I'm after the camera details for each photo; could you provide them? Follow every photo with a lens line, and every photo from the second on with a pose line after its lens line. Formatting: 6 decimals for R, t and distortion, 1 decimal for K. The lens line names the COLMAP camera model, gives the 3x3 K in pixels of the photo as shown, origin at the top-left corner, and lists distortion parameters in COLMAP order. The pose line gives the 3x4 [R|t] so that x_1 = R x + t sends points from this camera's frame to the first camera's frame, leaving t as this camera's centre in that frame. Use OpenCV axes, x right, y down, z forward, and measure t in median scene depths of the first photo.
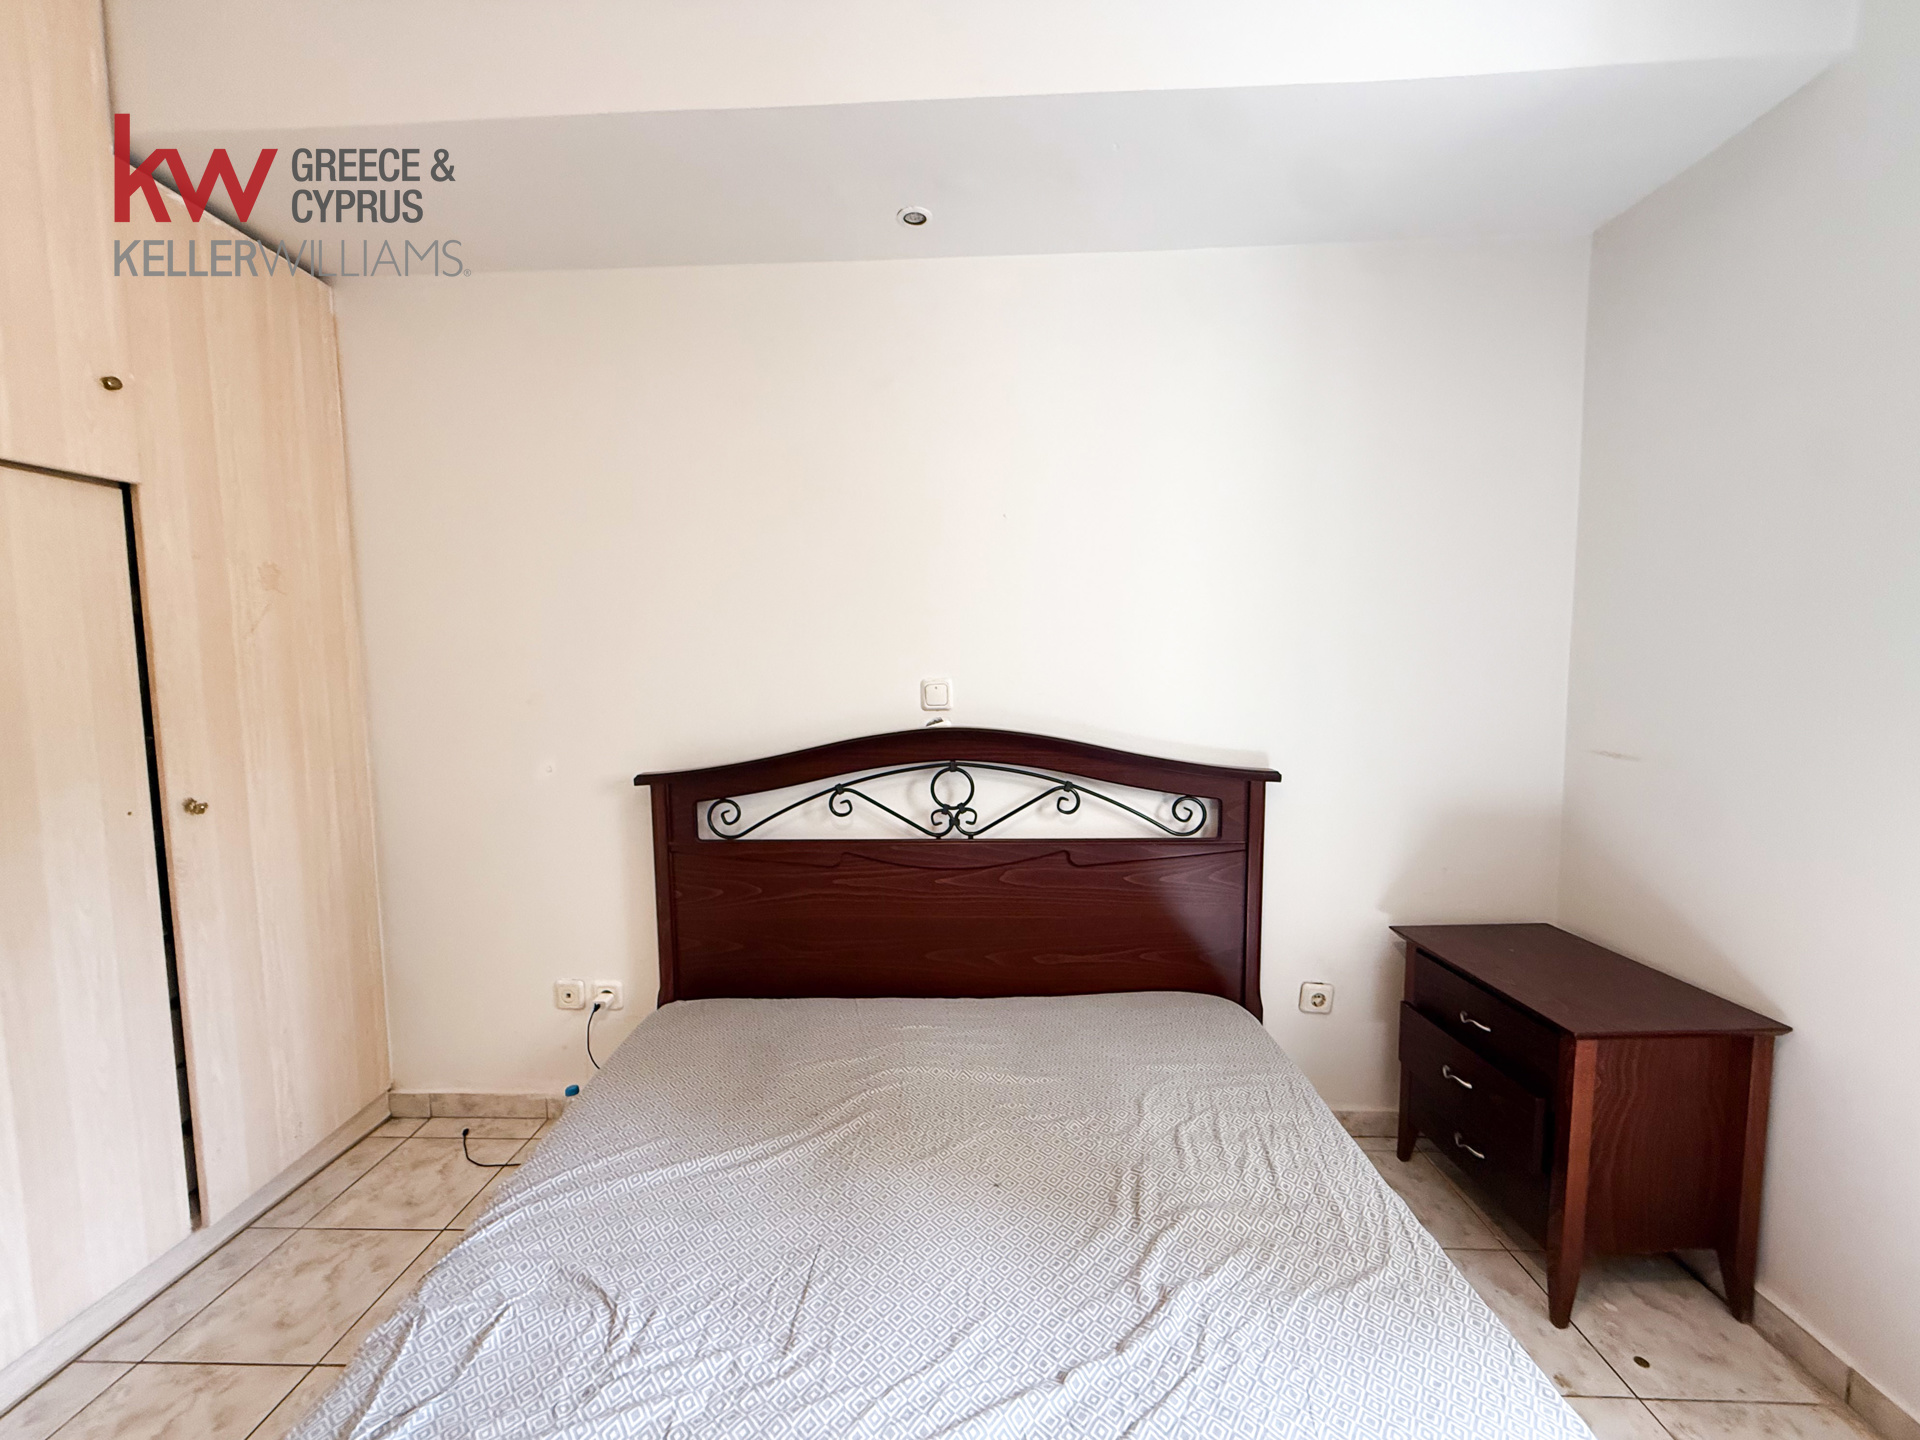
lens RADIAL K [[770.4, 0, 958.2], [0, 770.4, 720.3], [0, 0, 1]] dist [0.000176, -0.000148]
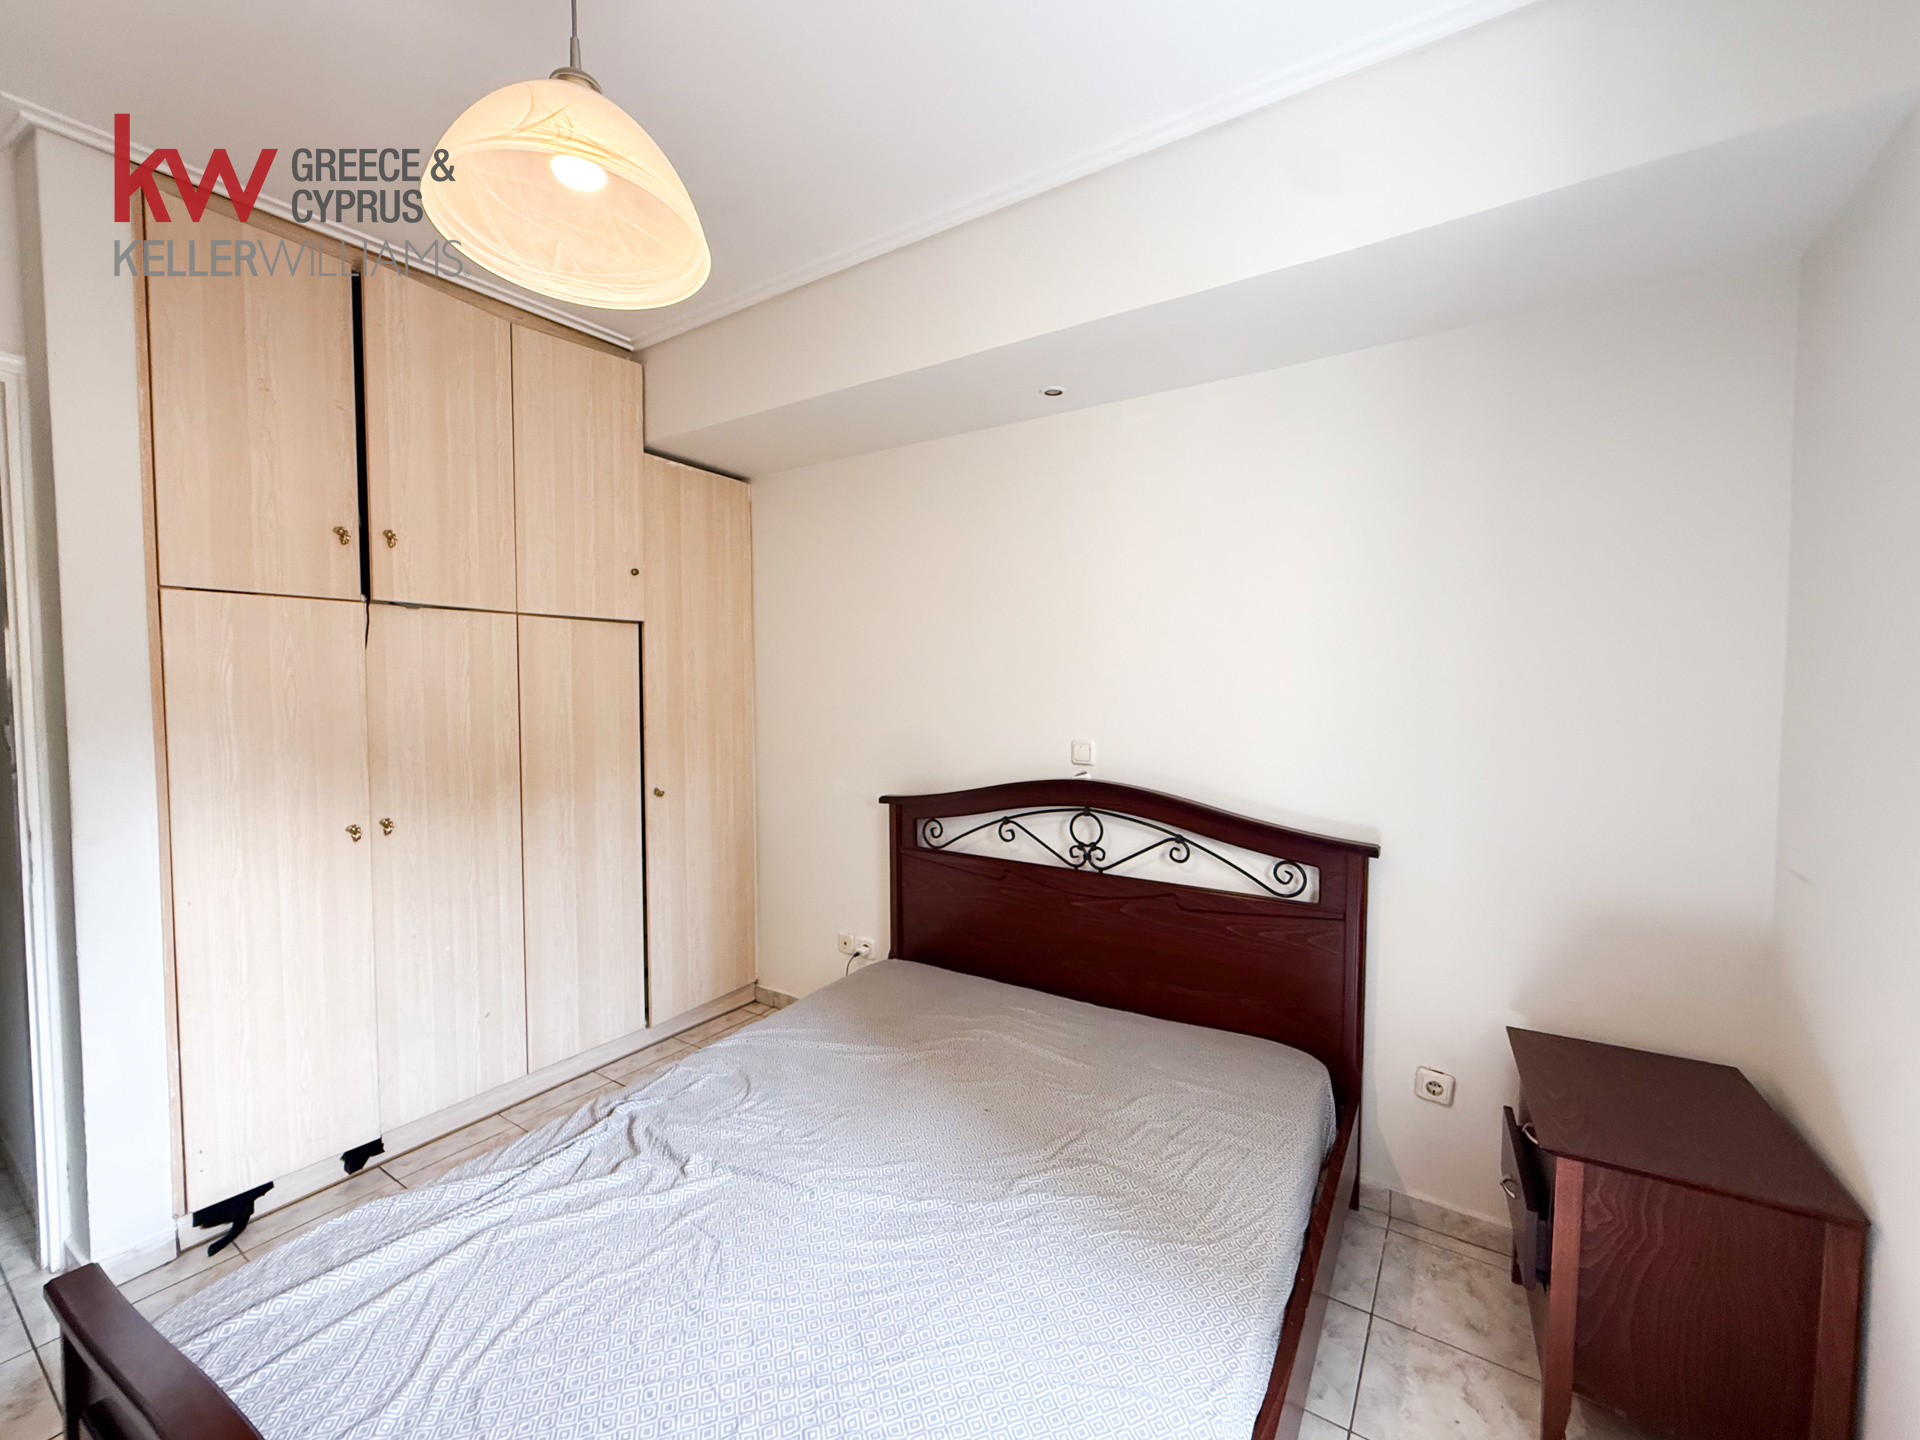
lens RADIAL K [[787.9, 0, 960.0], [0, 787.9, 720.0], [0, 0, 1]] dist [-0.001031, -0.000373]
pose [[0.852409, 0.037442, -0.521534, 0.468283], [-0.053505, 0.998443, -0.015770, -0.055190], [0.520131, 0.041348, 0.853085, -0.184432]]
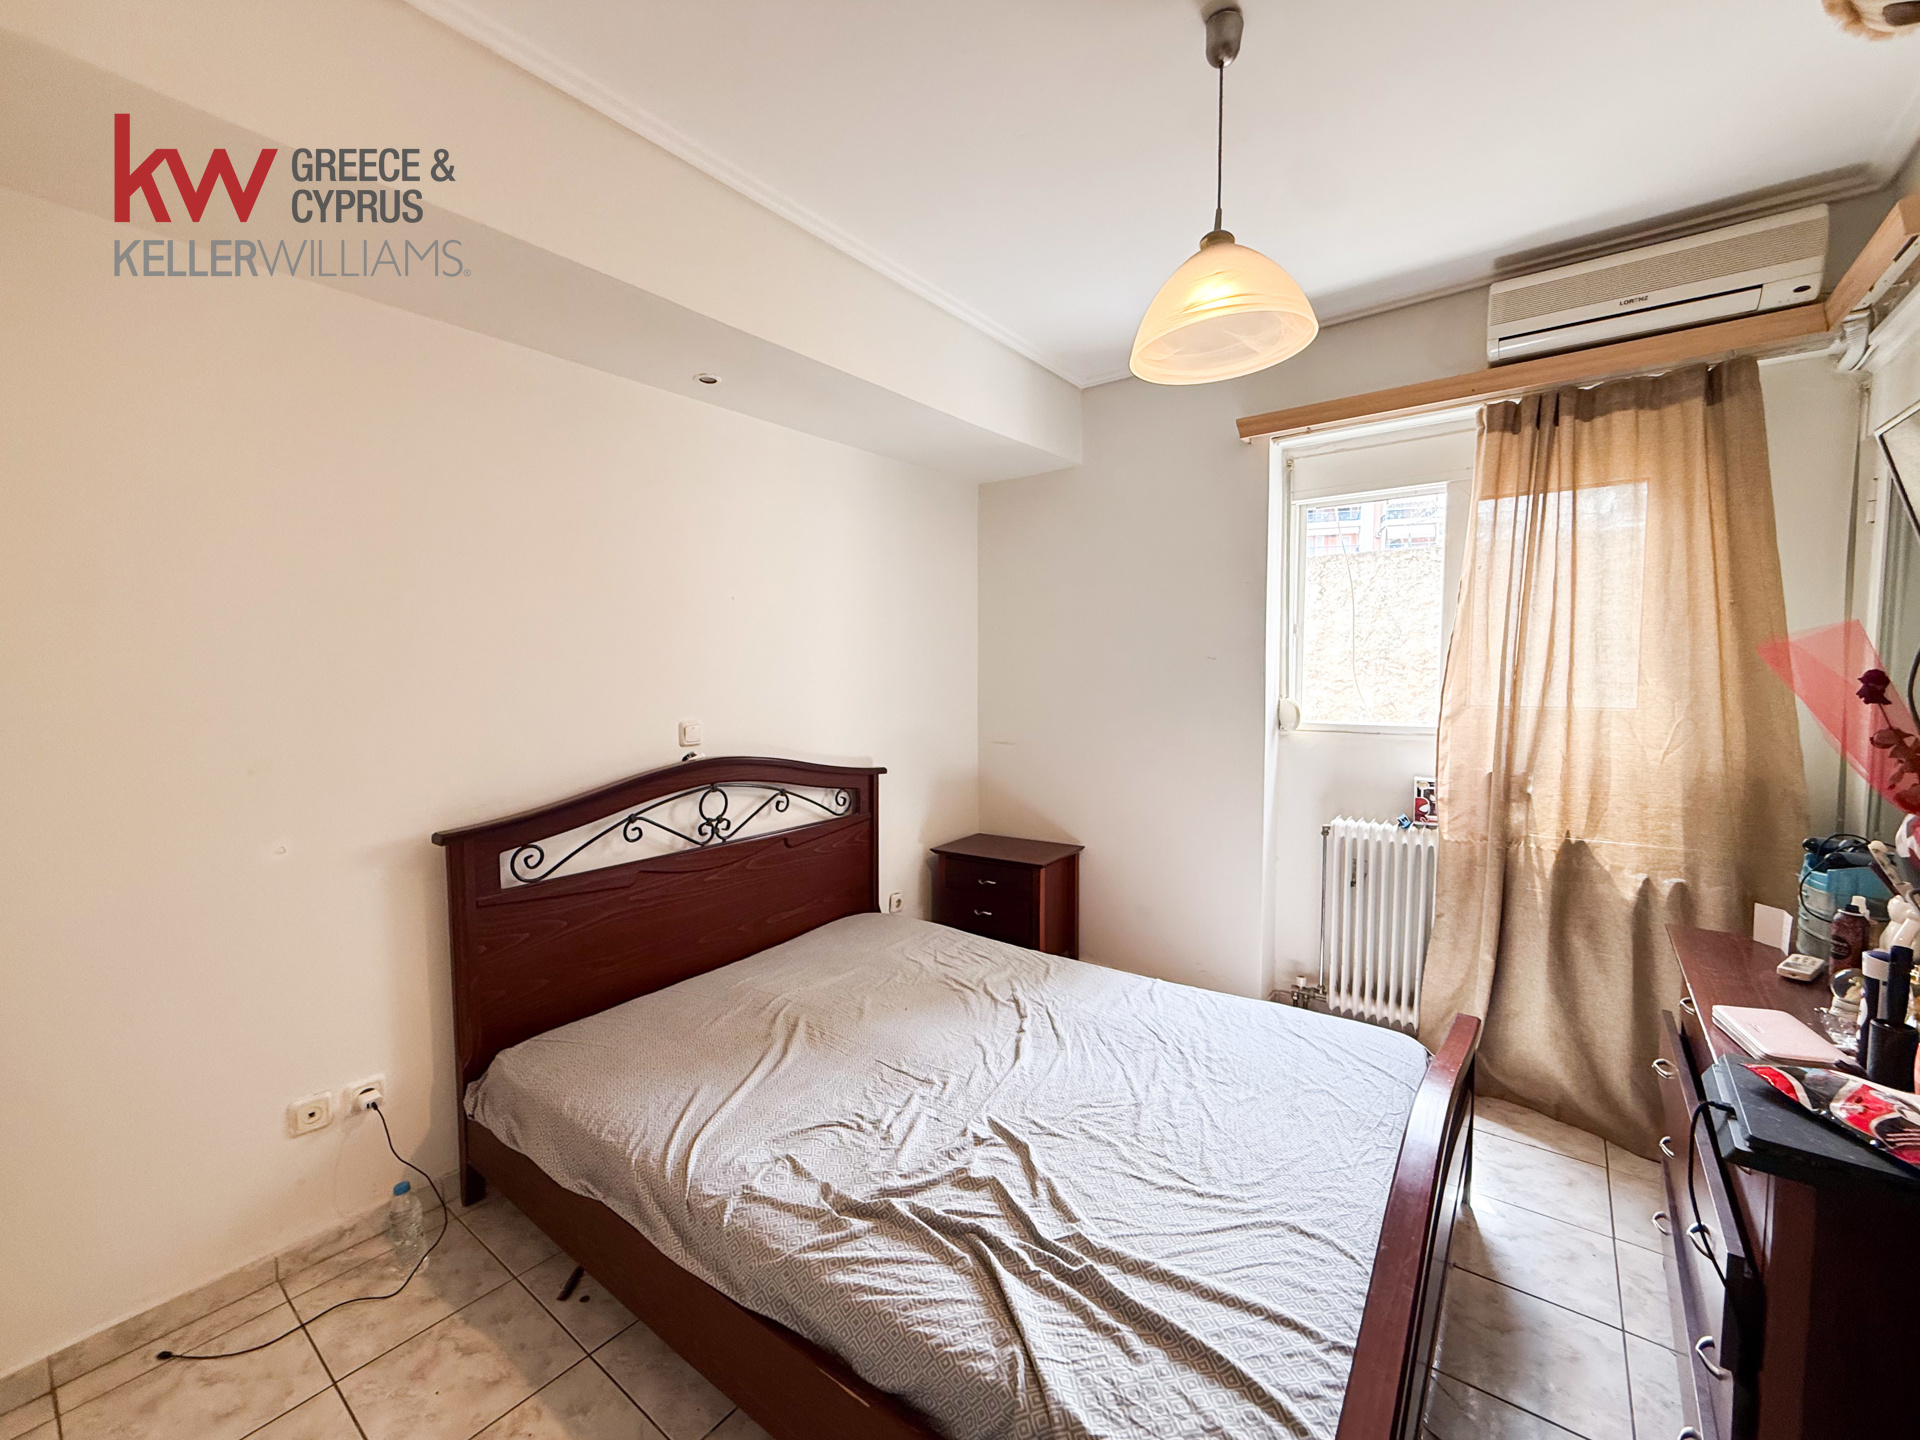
lens RADIAL K [[770.4, 0, 958.2], [0, 770.4, 720.3], [0, 0, 1]] dist [0.000176, -0.000148]
pose [[0.579559, -0.045592, 0.813654, -0.813433], [0.064598, 0.997862, 0.009901, -0.039621], [-0.812366, 0.046822, 0.581265, -0.092975]]
